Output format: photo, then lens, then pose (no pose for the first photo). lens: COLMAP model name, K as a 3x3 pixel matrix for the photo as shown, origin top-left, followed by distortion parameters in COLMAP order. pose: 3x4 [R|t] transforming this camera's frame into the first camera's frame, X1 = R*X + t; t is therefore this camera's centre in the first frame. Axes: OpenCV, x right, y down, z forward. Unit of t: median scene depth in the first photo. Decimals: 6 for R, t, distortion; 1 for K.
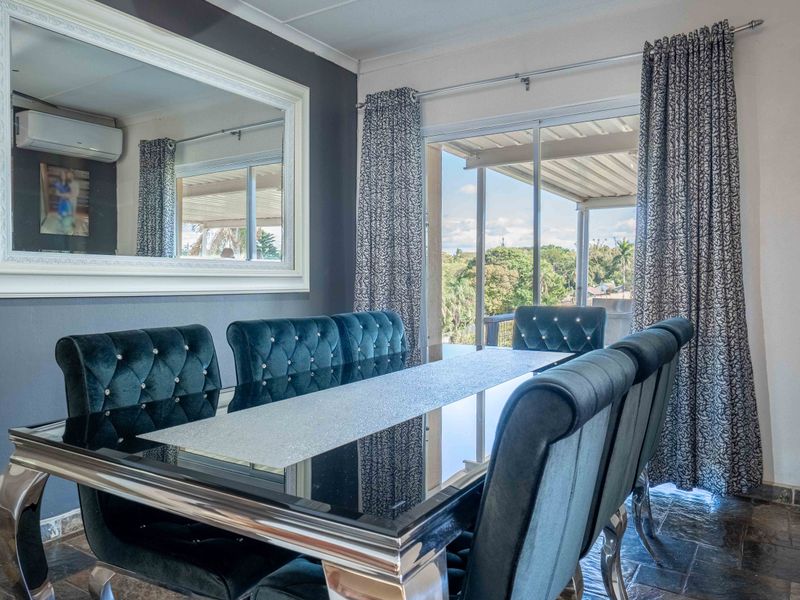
lens RADIAL K [[594.6, 0, 400.0], [0, 594.6, 300.0], [0, 0, 1]] dist [-0.004273, 0.000661]
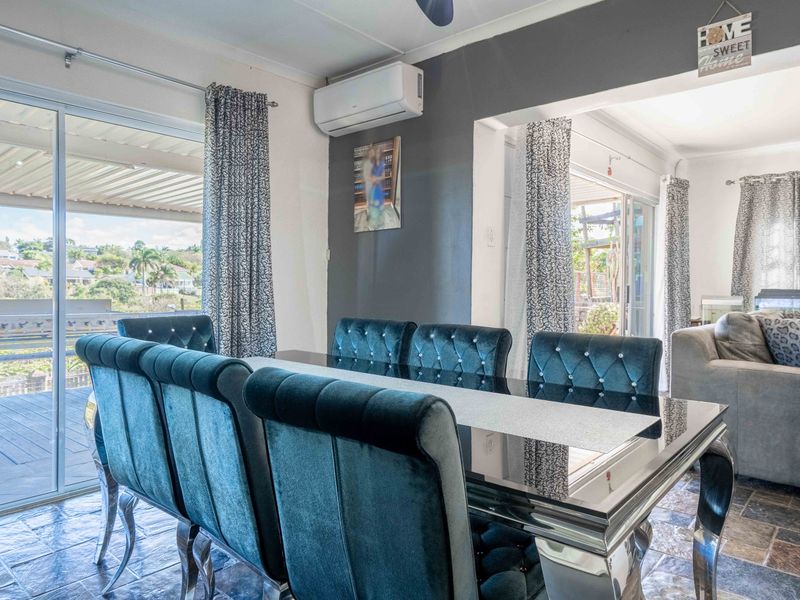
lens RADIAL K [[570.8, 0, 400.0], [0, 570.8, 300.0], [0, 0, 1]] dist [-0.004179, -0.001274]
pose [[0.183535, -0.027495, 0.982629, -1.124348], [0.028271, 0.999343, 0.022682, -0.047497], [-0.982607, 0.023617, 0.184192, 0.784547]]
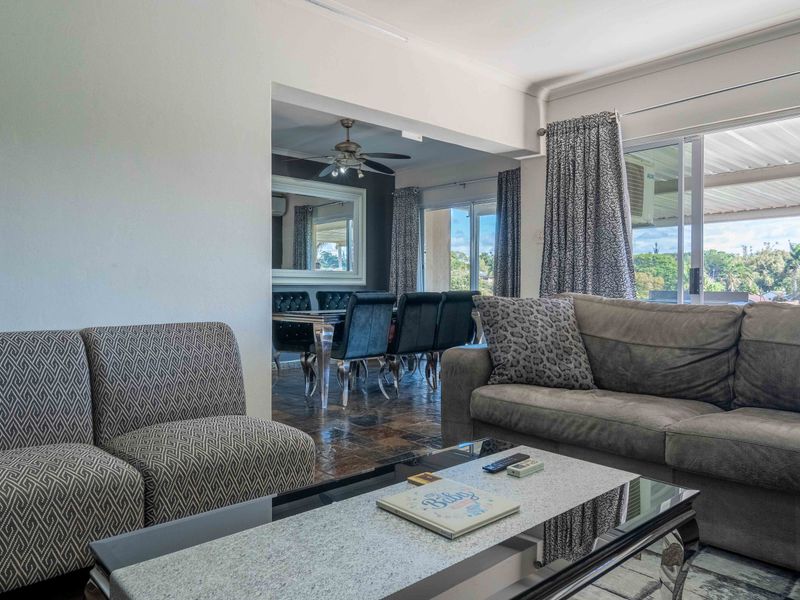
lens RADIAL K [[594.6, 0, 400.0], [0, 594.6, 300.0], [0, 0, 1]] dist [-0.004273, 0.000661]
pose [[0.969050, 0.001856, -0.246857, 0.432513], [-0.005444, 0.999889, -0.013852, 0.059413], [0.246804, 0.014767, 0.968953, -0.903970]]
